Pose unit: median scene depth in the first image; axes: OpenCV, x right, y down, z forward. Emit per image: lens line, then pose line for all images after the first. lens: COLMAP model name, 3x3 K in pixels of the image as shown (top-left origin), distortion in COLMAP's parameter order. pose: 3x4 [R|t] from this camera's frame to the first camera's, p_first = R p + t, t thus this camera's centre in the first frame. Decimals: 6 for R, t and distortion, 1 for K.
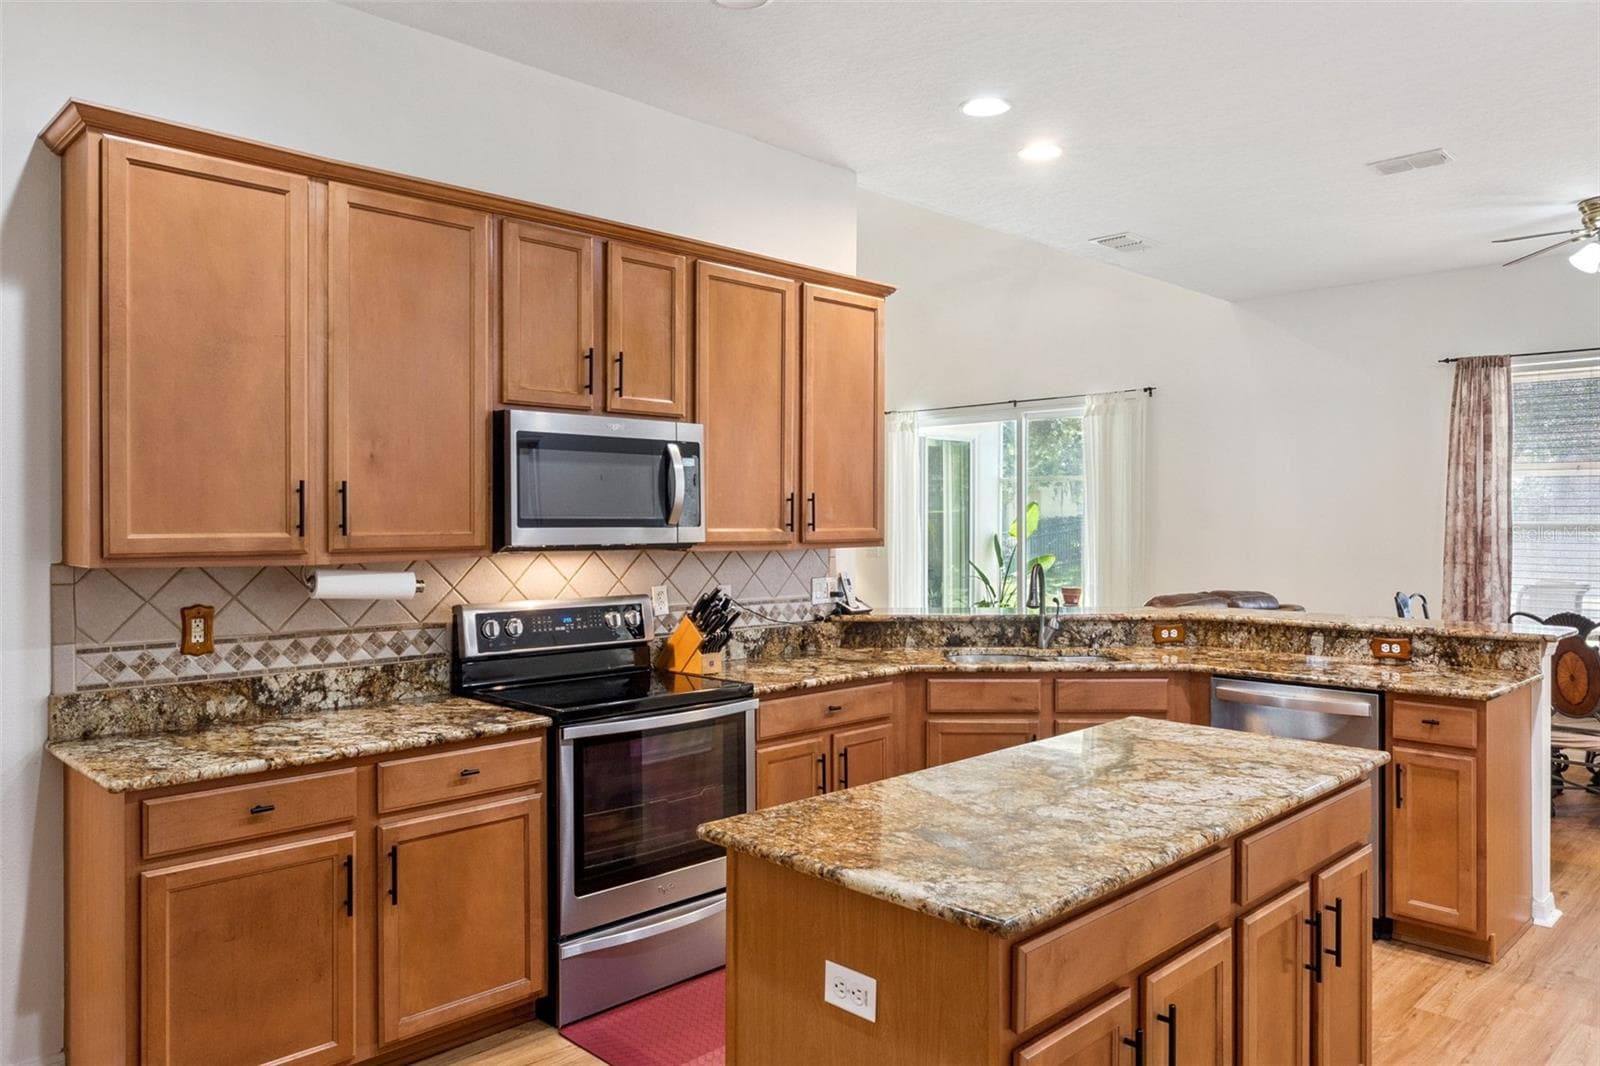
lens RADIAL K [[1097.1, 0, 795.2], [0, 1097.1, 527.5], [0, 0, 1]] dist [-0.005561, -0.000577]
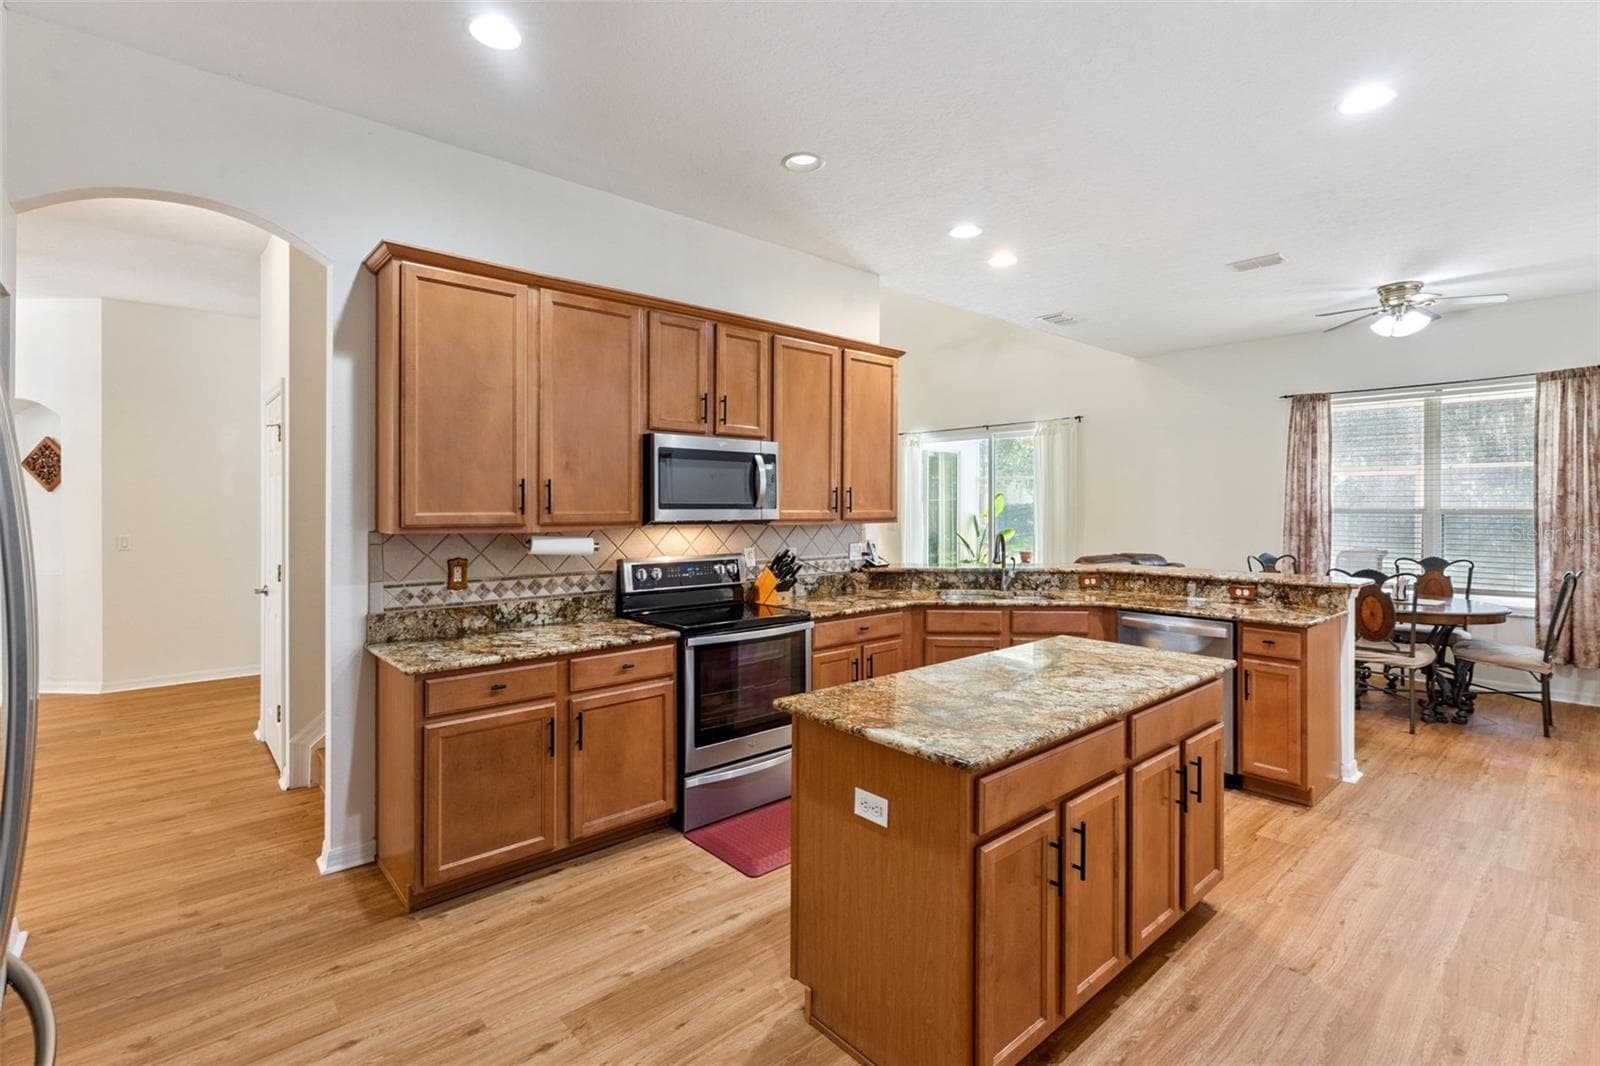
lens RADIAL K [[733.2, 0, 799.3], [0, 733.2, 503.9], [0, 0, 1]] dist [-0.005013, -0.000434]
pose [[0.998436, 0.001261, -0.055899, 0.003278], [-0.001785, 0.999955, -0.009332, 0.001838], [0.055885, 0.009417, 0.998393, -0.023769]]
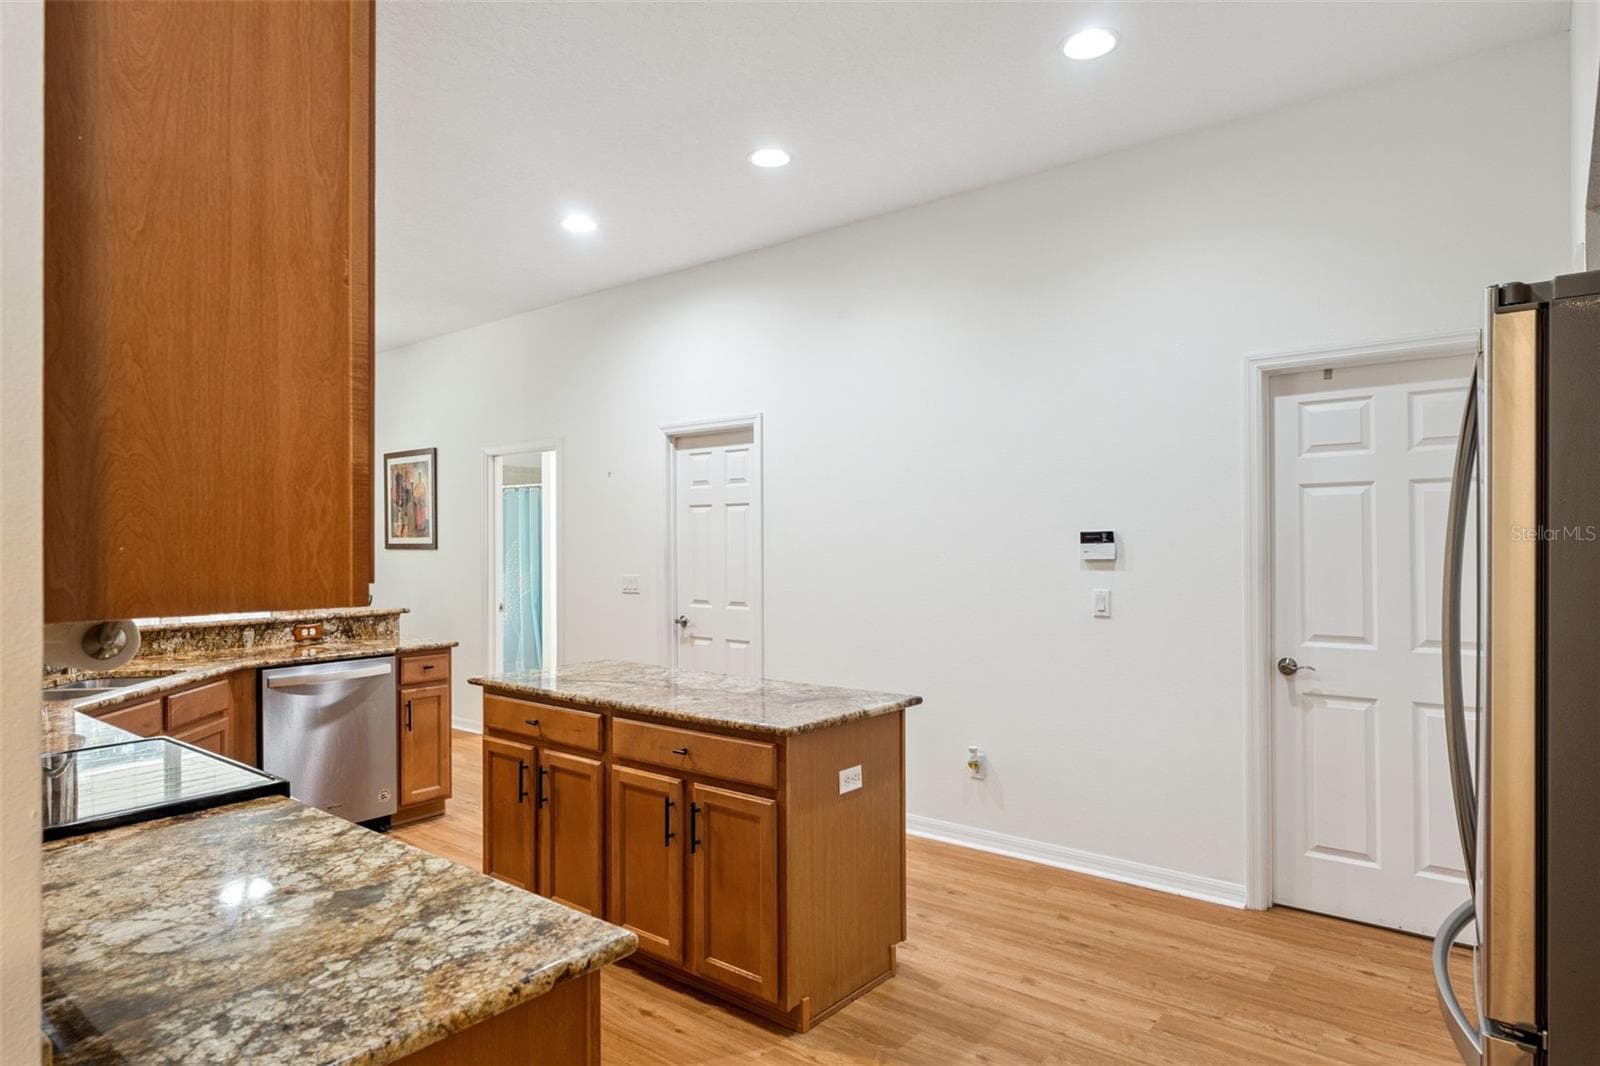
lens RADIAL K [[923.6, 0, 799.3], [0, 923.6, 537.6], [0, 0, 1]] dist [0.003742, 0.000420]
pose [[-0.111607, 0.005223, 0.993739, -0.795834], [0.015561, 0.999873, -0.003508, 0.011966], [-0.993631, 0.015072, -0.111674, 0.673621]]
